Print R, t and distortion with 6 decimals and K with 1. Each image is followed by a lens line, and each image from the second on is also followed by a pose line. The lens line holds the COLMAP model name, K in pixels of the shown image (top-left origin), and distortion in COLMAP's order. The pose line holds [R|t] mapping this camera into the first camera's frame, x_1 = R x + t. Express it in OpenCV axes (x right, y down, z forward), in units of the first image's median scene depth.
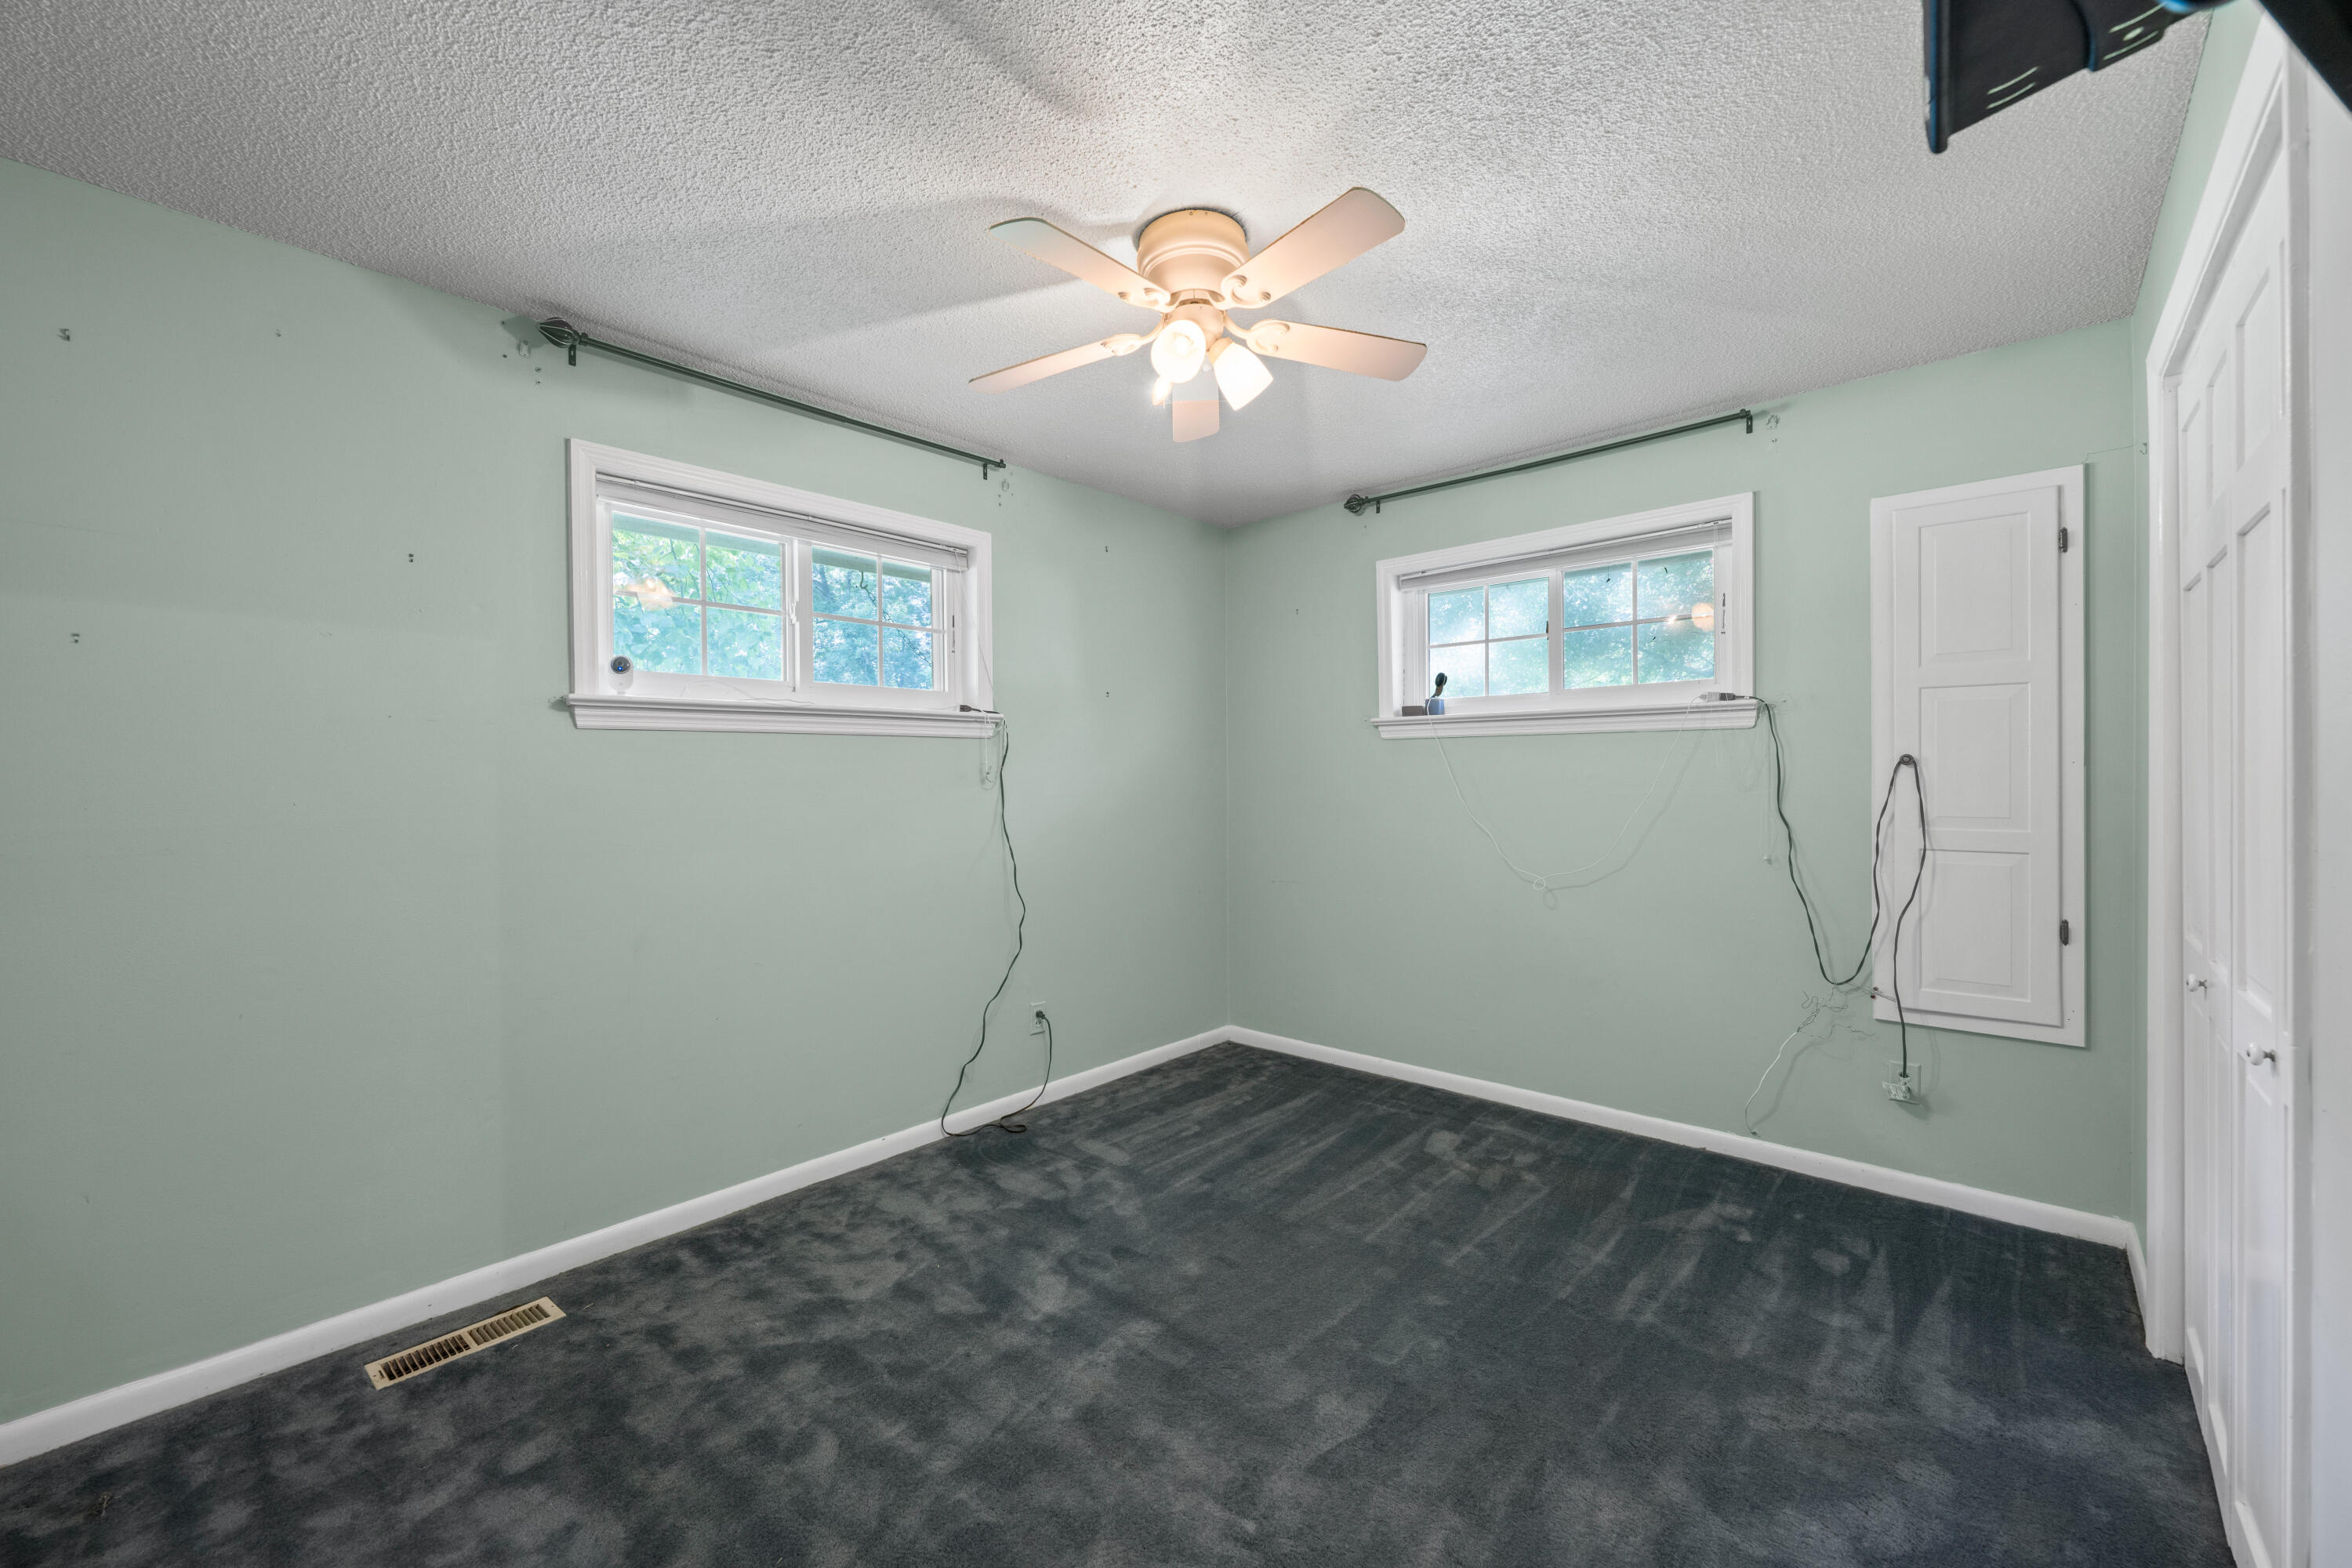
lens RADIAL K [[942.4, 0, 1178.0], [0, 942.4, 787.6], [0, 0, 1]] dist [0.000554, -0.000636]
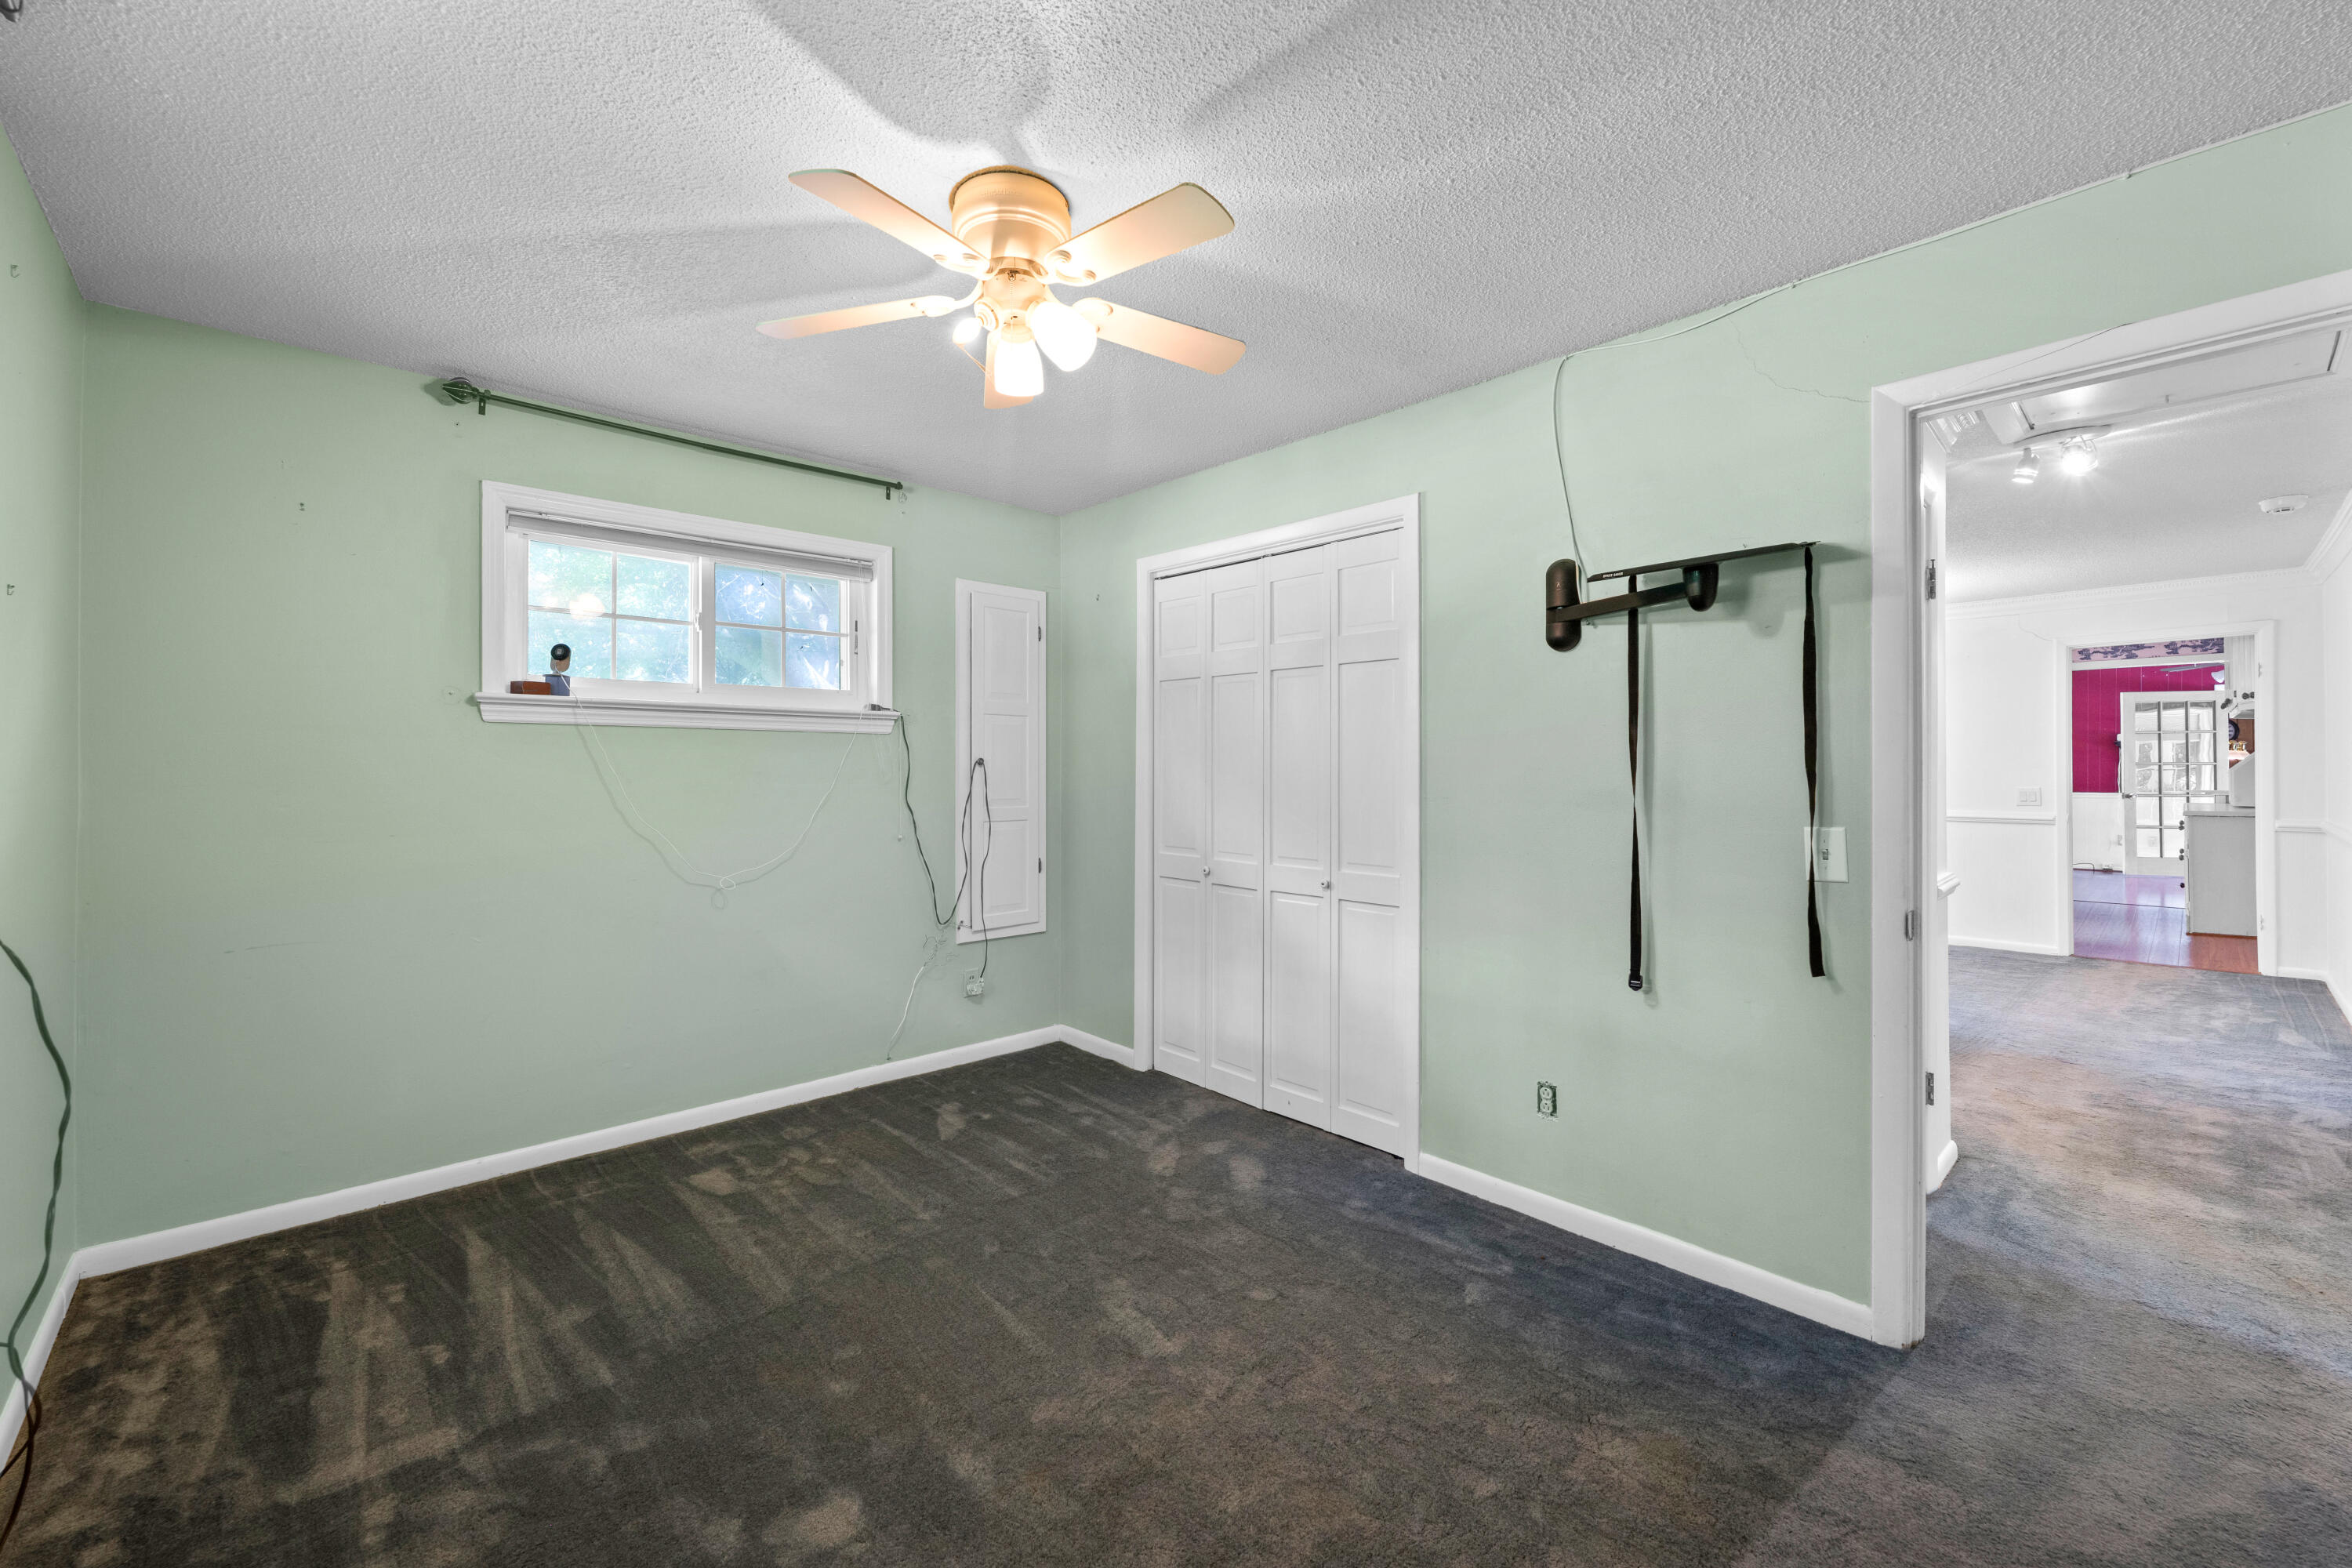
lens RADIAL K [[942.4, 0, 1188.3], [0, 942.4, 763.8], [0, 0, 1]] dist [0.000554, -0.000636]
pose [[0.076077, 0.012336, 0.997026, -0.603953], [0.010939, 0.999853, -0.013206, -0.003037], [-0.997042, 0.011911, 0.075930, 0.503938]]
